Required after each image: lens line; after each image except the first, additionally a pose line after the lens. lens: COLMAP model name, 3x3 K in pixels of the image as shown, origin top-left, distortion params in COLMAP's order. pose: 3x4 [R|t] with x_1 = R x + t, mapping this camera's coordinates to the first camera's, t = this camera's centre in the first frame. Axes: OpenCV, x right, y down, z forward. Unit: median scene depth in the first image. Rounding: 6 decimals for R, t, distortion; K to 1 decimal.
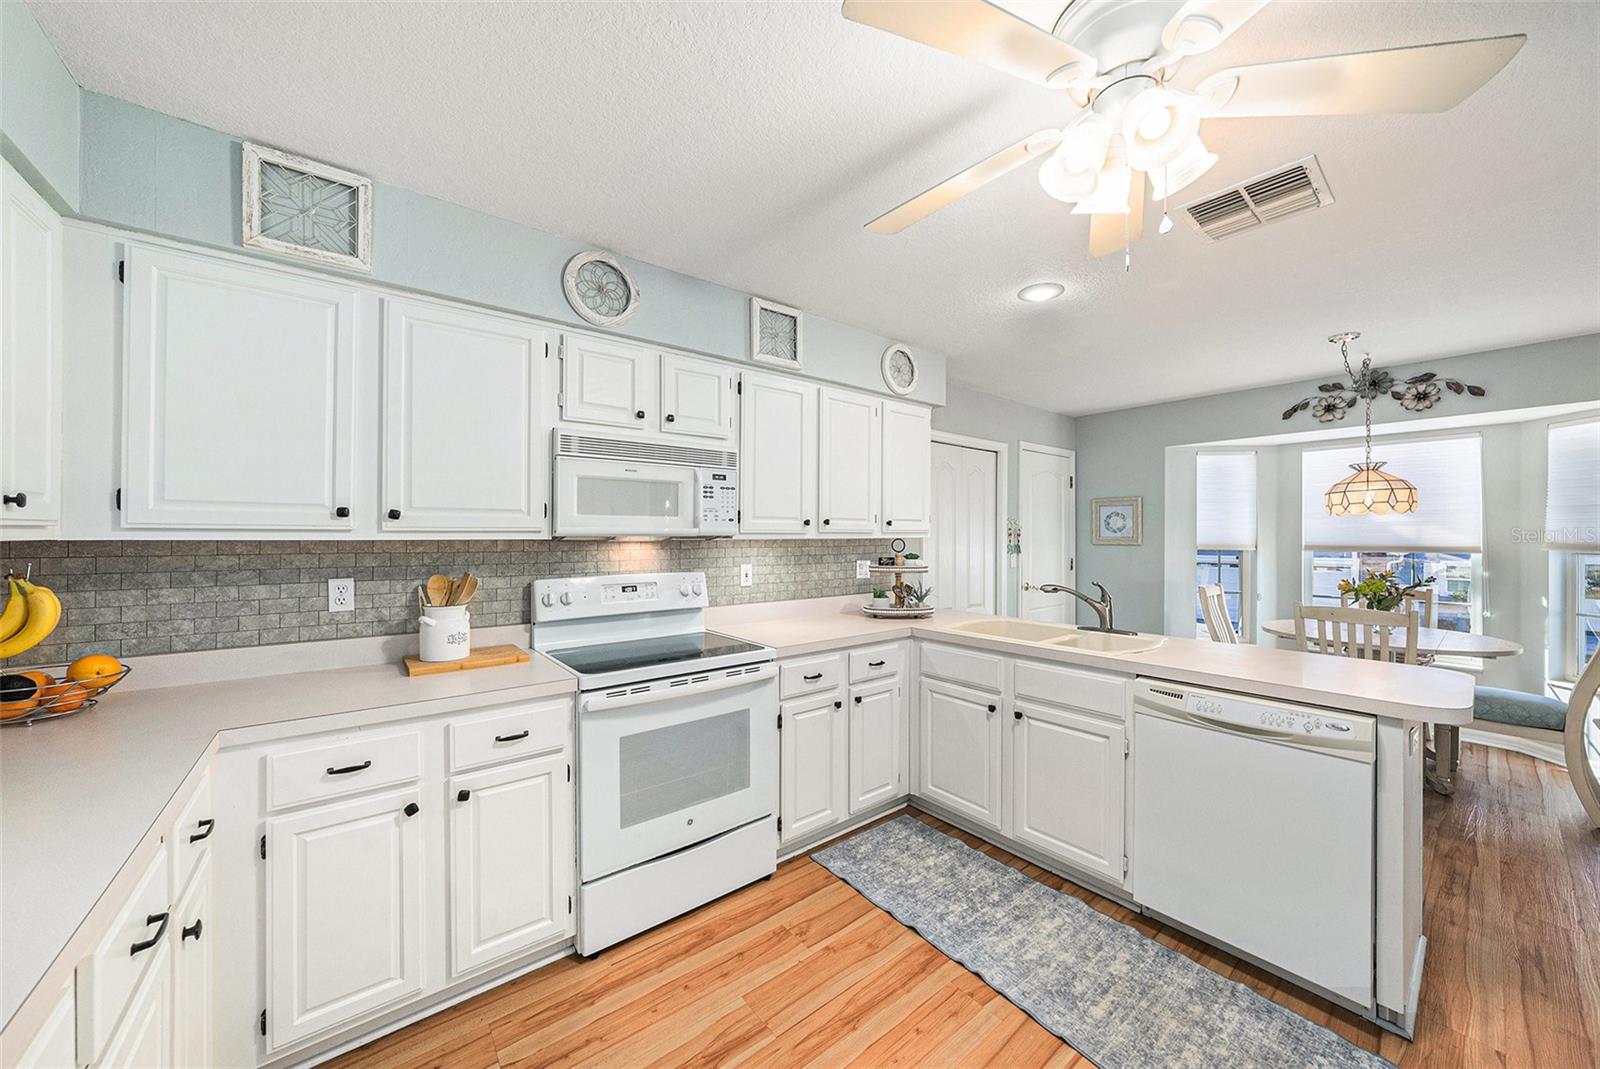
lens RADIAL K [[562.6, 0, 793.2], [0, 562.6, 530.7], [0, 0, 1]] dist [-0.020653, 0.000093]
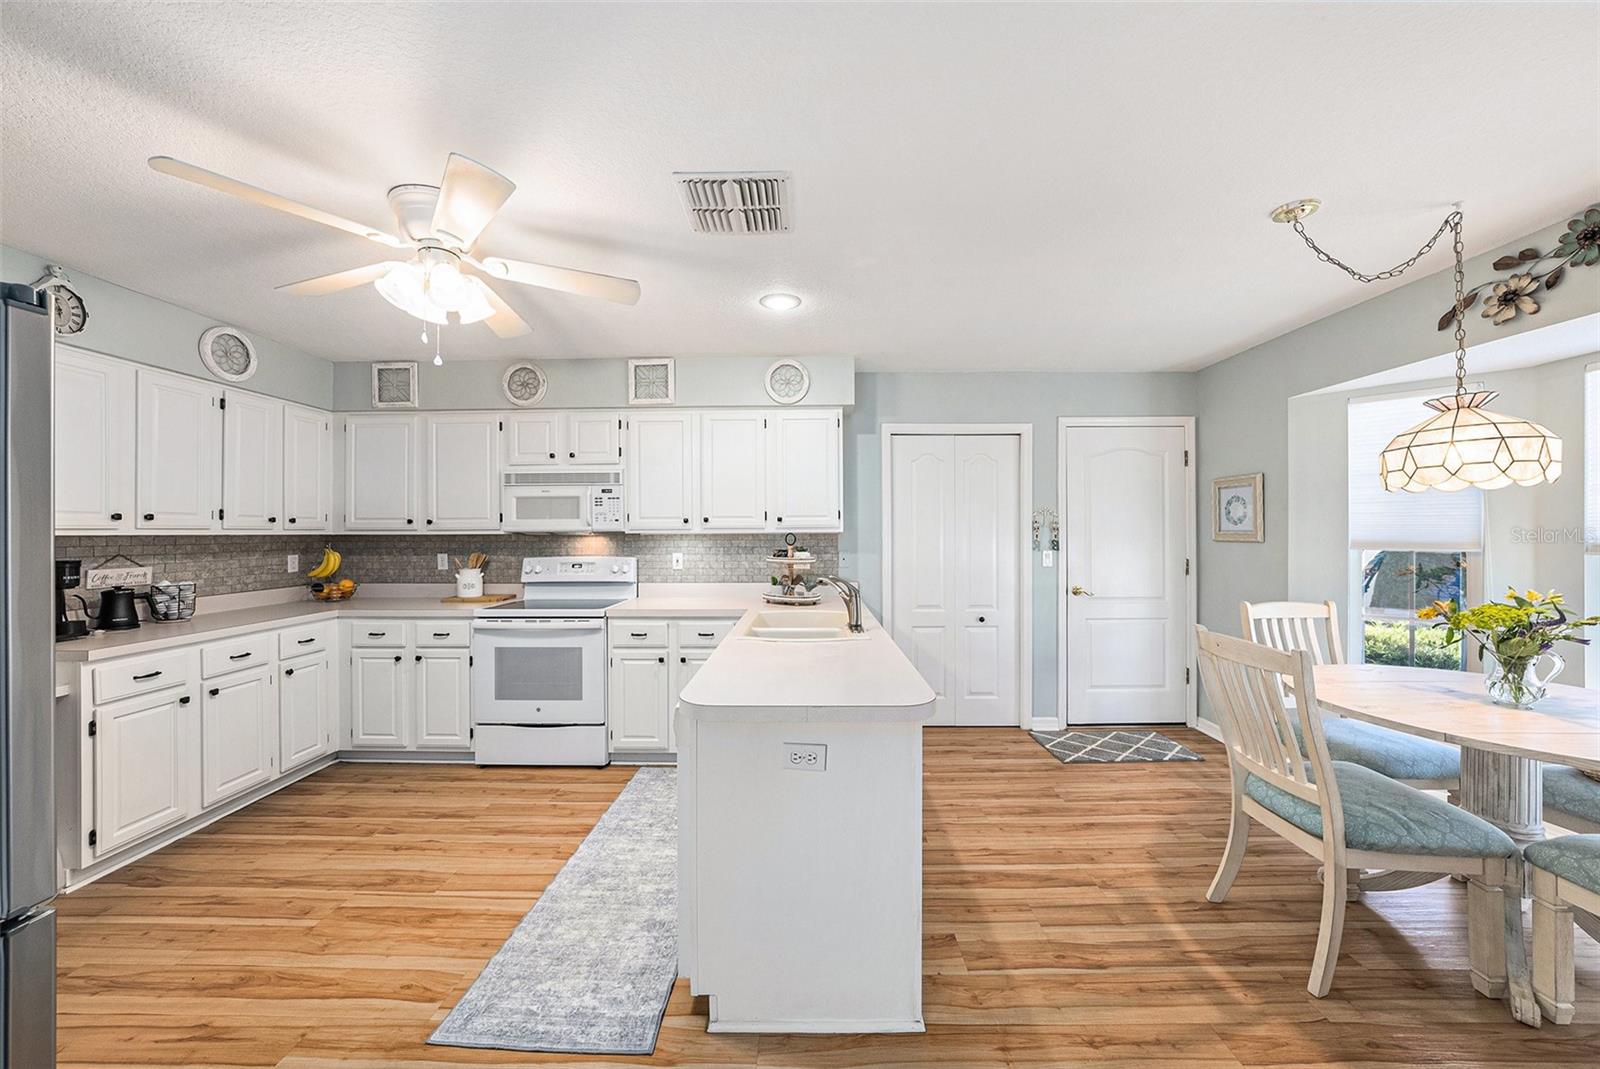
lens RADIAL K [[559.0, 0, 802.7], [0, 559.0, 526.3], [0, 0, 1]] dist [-0.028747, 0.005609]
pose [[0.780776, -0.010455, -0.624724, 1.059491], [0.009746, 0.999942, -0.004555, 0.006748], [0.624736, -0.002532, 0.780832, 0.175569]]
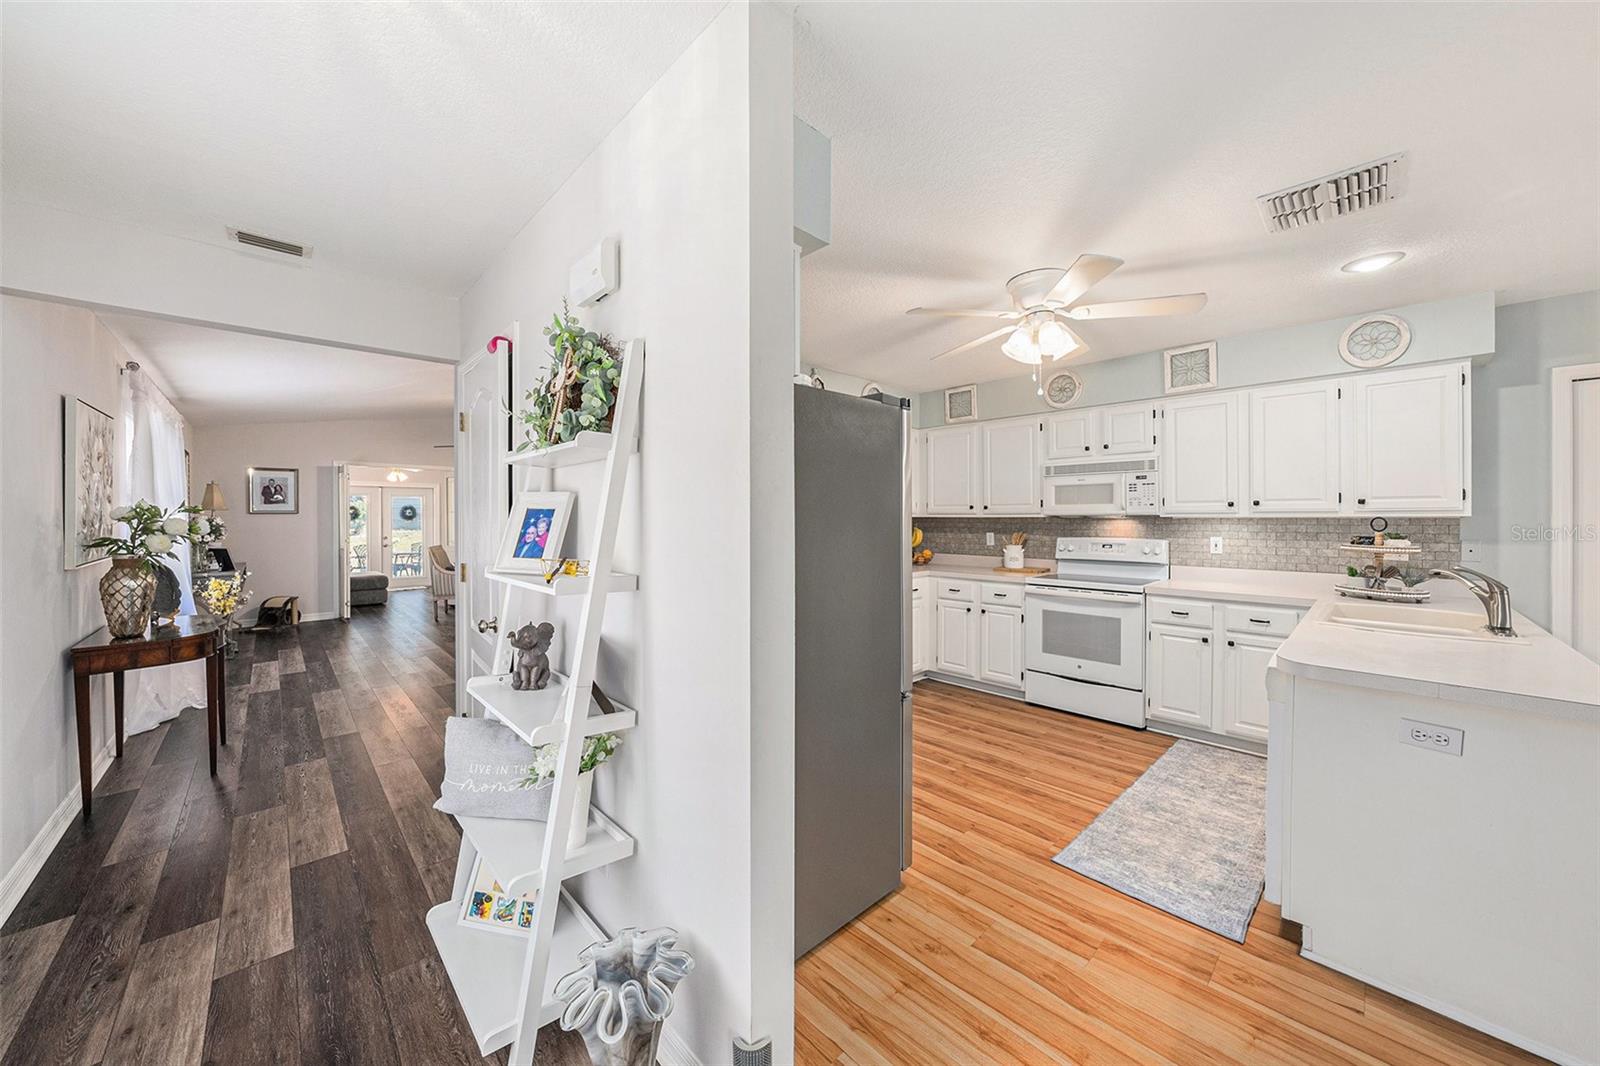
lens RADIAL K [[564.2, 0, 804.5], [0, 564.2, 517.9], [0, 0, 1]] dist [-0.030228, 0.006576]
pose [[0.101910, 0.000868, -0.994793, 1.201748], [0.008498, 0.999962, 0.001744, 0.005961], [0.994757, -0.008632, 0.101899, -0.082284]]
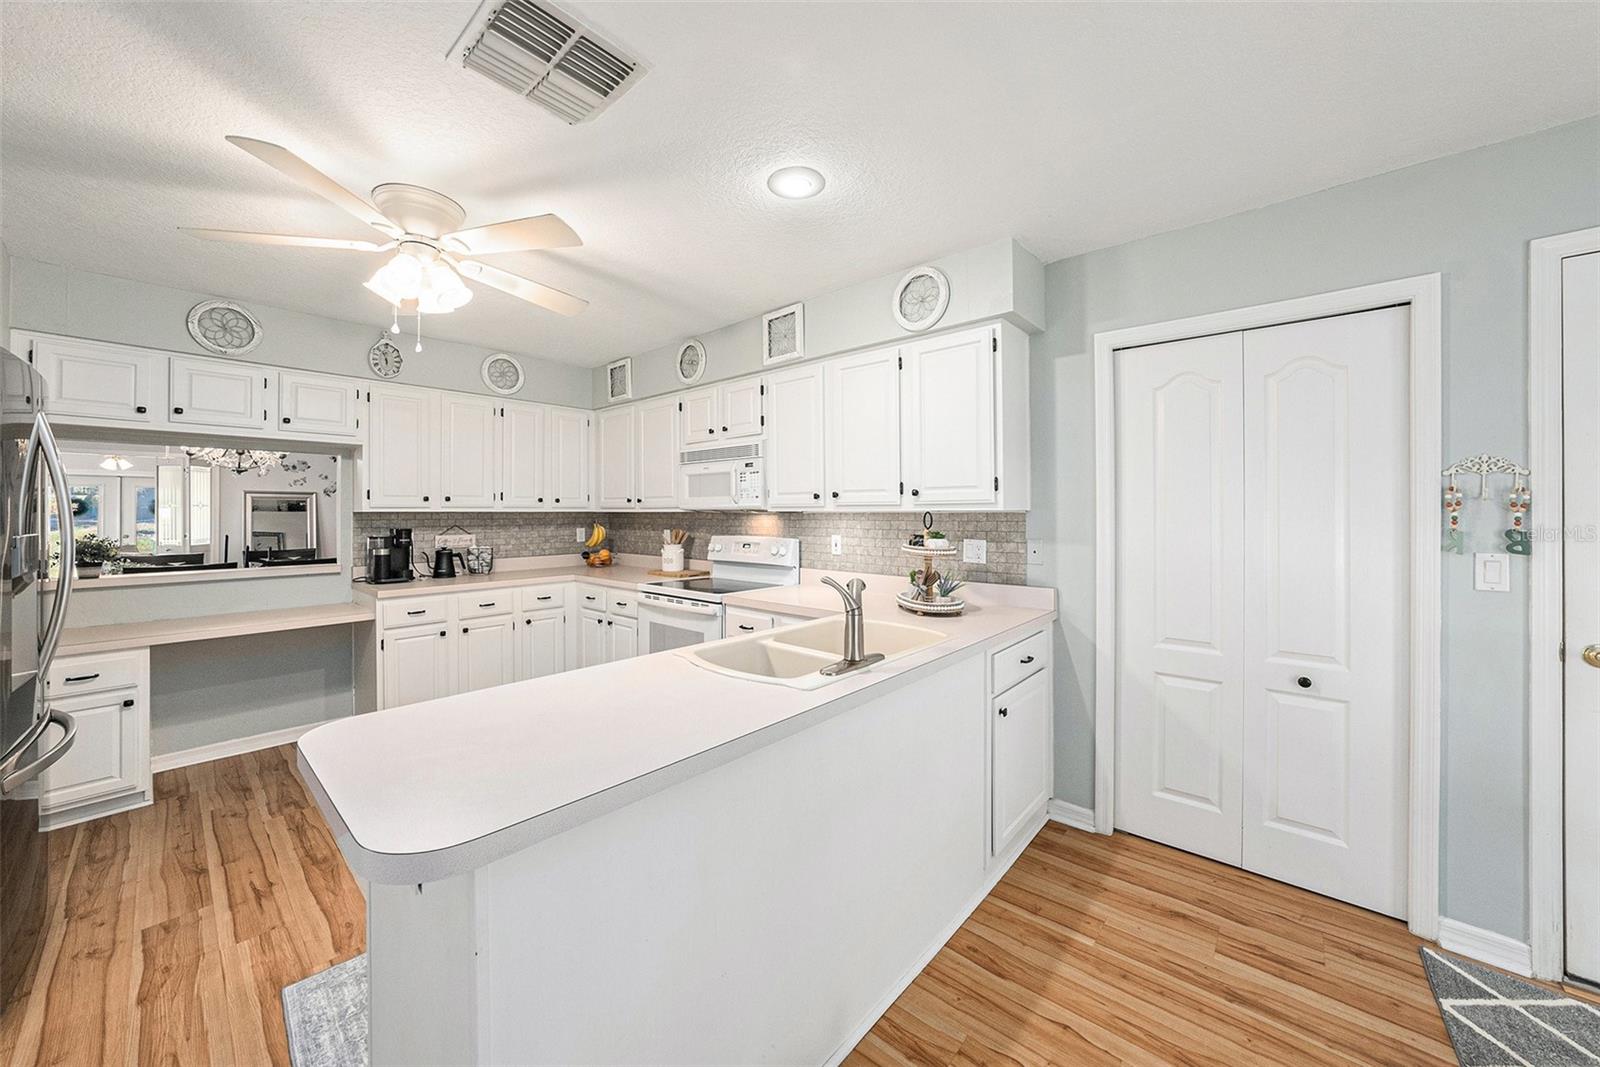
lens RADIAL K [[578.0, 0, 817.2], [0, 578.0, 508.5], [0, 0, 1]] dist [-0.029817, 0.006269]
pose [[0.202231, -0.006581, -0.979316, 1.122238], [0.009265, 0.999946, -0.004806, 0.013904], [0.979294, -0.008101, 0.202281, 0.804383]]
